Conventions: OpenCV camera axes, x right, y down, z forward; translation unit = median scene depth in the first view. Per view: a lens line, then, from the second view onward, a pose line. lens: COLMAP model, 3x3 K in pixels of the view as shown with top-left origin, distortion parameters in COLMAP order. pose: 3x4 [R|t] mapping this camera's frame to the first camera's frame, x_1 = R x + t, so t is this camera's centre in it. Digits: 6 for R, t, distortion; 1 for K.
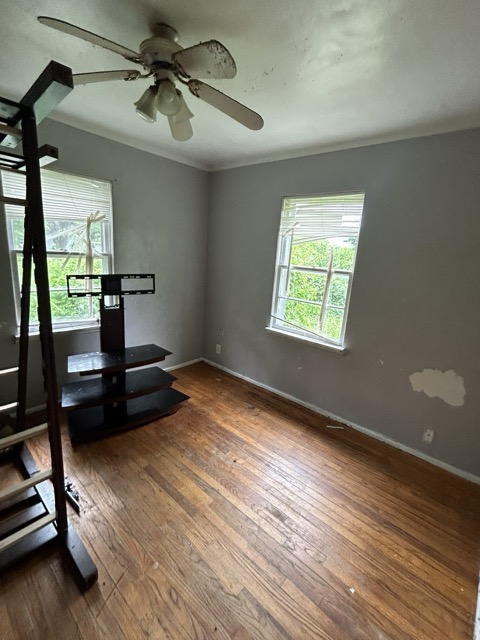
lens RADIAL K [[288.5, 0, 241.3], [0, 288.5, 319.9], [0, 0, 1]] dist [0.000273, 0.000815]
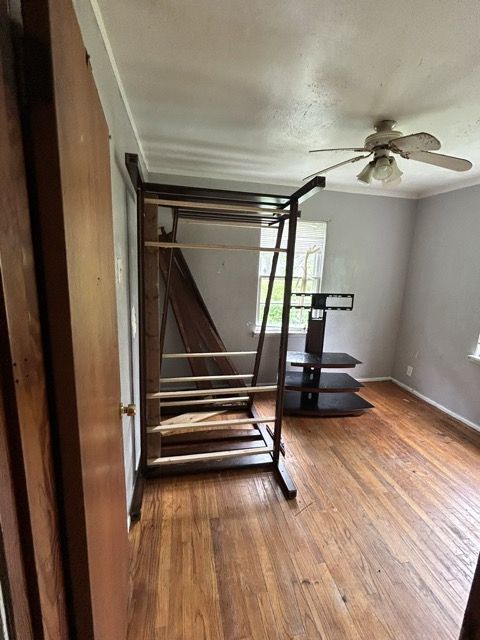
lens RADIAL K [[288.5, 0, 243.0], [0, 288.5, 317.6], [0, 0, 1]] dist [0.000273, 0.000815]
pose [[0.805751, 0.079712, -0.586866, 0.051052], [-0.125316, 0.991412, -0.037395, 0.052160], [0.578845, 0.103675, 0.808820, -0.295346]]
